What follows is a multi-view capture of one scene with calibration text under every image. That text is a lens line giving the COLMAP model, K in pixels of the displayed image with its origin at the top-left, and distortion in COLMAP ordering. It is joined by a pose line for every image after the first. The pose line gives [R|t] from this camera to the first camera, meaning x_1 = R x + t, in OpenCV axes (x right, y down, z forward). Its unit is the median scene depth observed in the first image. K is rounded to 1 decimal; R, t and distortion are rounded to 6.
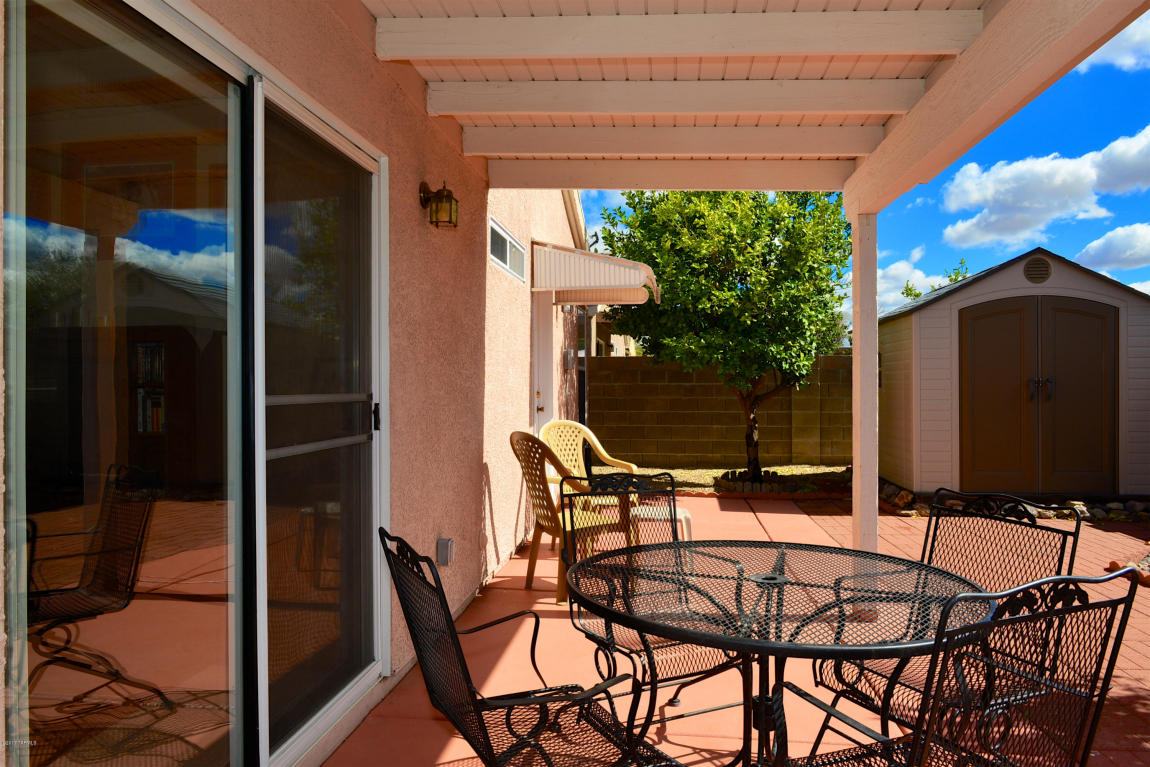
lens RADIAL K [[788.9, 0, 571.2], [0, 788.9, 382.0], [0, 0, 1]] dist [-0.017953, -0.002607]
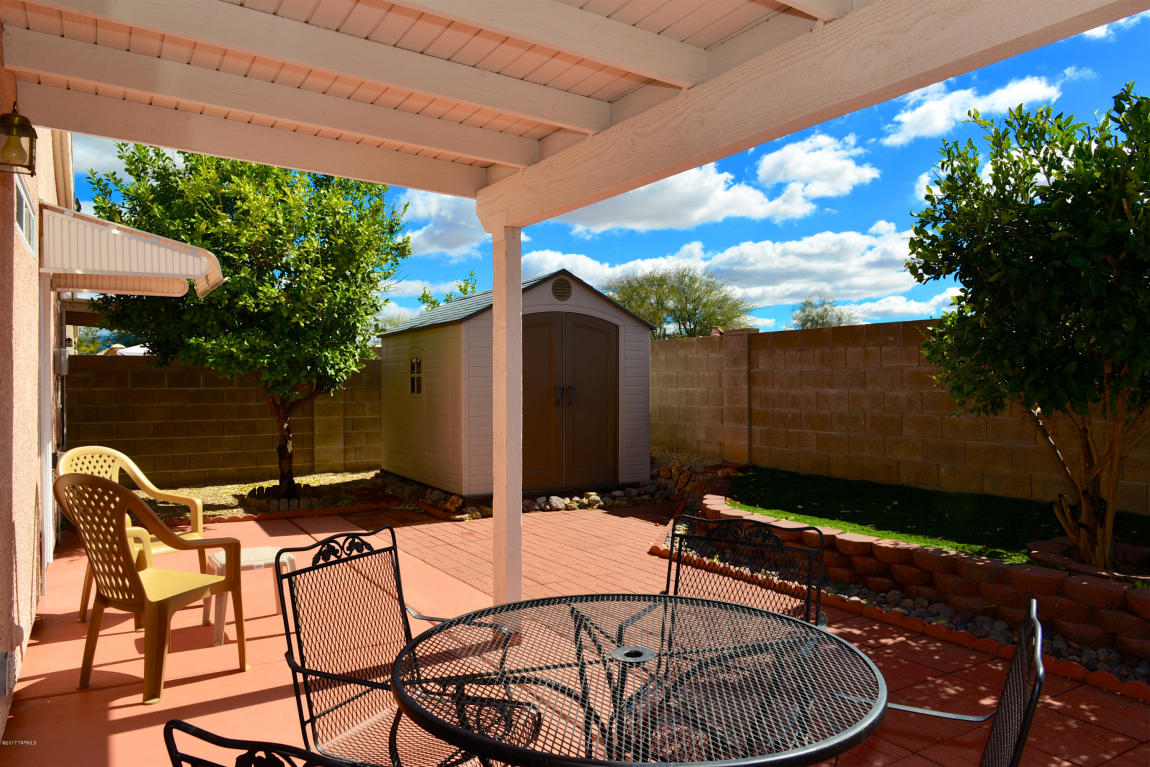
lens RADIAL K [[788.9, 0, 574.6], [0, 788.9, 381.2], [0, 0, 1]] dist [-0.017953, -0.002607]
pose [[0.785544, 0.000115, 0.618806, -0.085350], [-0.002049, 0.999995, 0.002415, -0.012936], [-0.618802, -0.003165, 0.785540, 0.094770]]
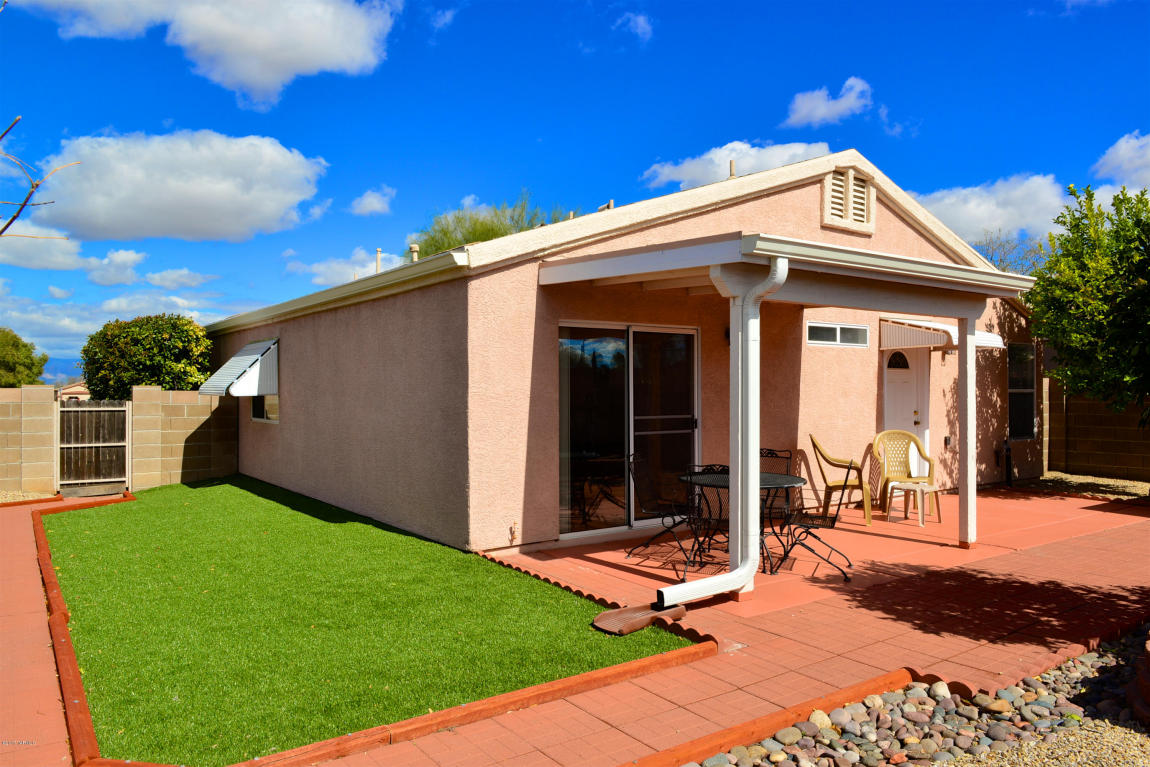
lens RADIAL K [[788.9, 0, 565.6], [0, 788.9, 382.5], [0, 0, 1]] dist [-0.017953, -0.002607]
pose [[0.681300, -0.006529, -0.731975, 0.537390], [0.003311, 0.999977, -0.005838, -0.030910], [0.731997, 0.001553, 0.681307, -0.440565]]
